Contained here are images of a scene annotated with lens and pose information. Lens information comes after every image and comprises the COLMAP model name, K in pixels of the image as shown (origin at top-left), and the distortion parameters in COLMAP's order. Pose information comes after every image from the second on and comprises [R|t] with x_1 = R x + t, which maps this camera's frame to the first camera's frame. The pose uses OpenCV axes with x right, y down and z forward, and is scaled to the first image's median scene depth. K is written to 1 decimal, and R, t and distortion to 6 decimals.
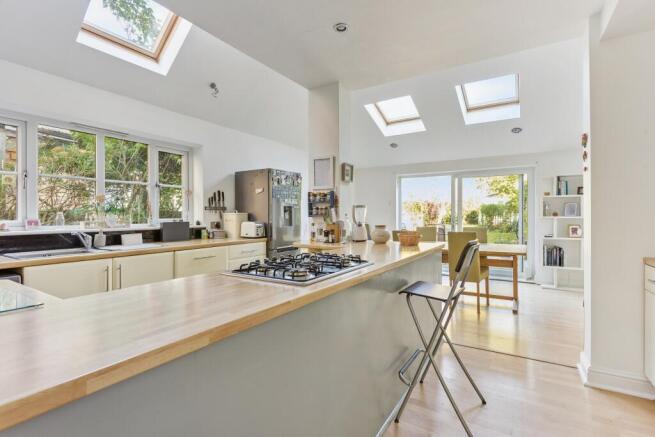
lens RADIAL K [[318.3, 0, 322.3], [0, 318.3, 214.9], [0, 0, 1]] dist [-0.012165, 0.000138]
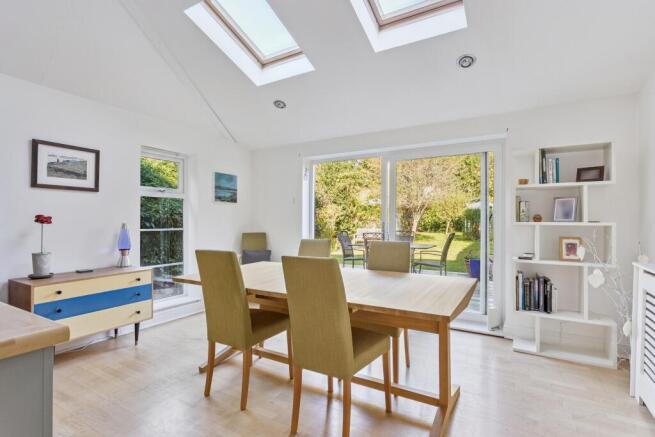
lens RADIAL K [[318.3, 0, 331.2], [0, 318.3, 221.5], [0, 0, 1]] dist [-0.012165, 0.000138]
pose [[0.999269, 0.007078, 0.037572, 0.353063], [-0.006776, 0.999944, -0.008165, 0.010869], [-0.037628, 0.007904, 0.999261, 0.456041]]
